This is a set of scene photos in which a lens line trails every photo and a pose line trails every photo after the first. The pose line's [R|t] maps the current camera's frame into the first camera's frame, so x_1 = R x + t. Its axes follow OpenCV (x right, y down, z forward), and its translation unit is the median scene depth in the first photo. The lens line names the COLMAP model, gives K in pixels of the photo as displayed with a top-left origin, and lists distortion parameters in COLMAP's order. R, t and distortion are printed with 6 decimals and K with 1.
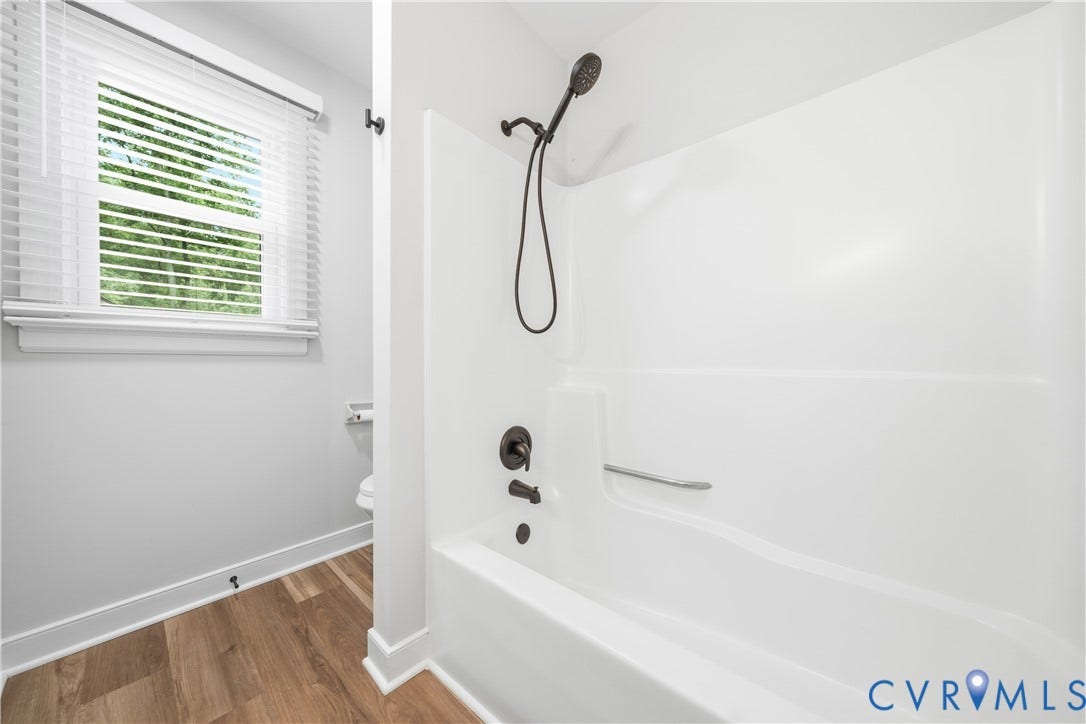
lens RADIAL K [[371.6, 0, 546.2], [0, 371.6, 364.3], [0, 0, 1]] dist [0.004276, -0.000604]
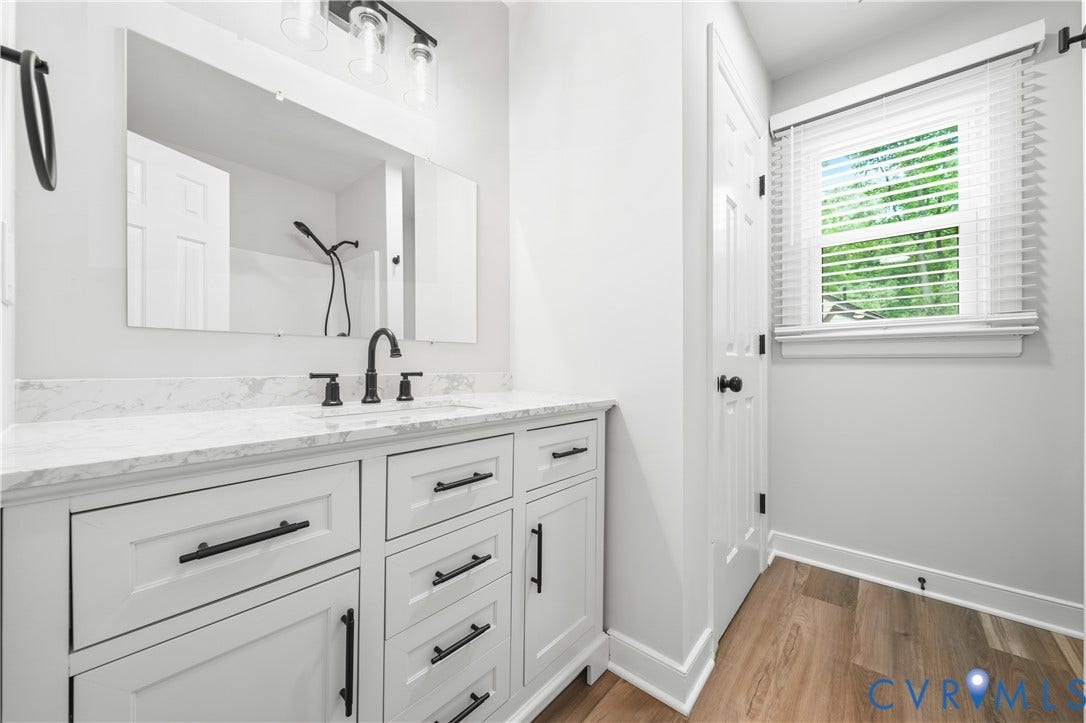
lens RADIAL K [[393.7, 0, 548.7], [0, 393.7, 364.5], [0, 0, 1]] dist [0.002902, -0.000143]
pose [[0.020668, 0.002276, -0.999784, 0.208065], [-0.007134, 0.999972, 0.002129, -0.001284], [0.999761, 0.007088, 0.020684, -0.033550]]
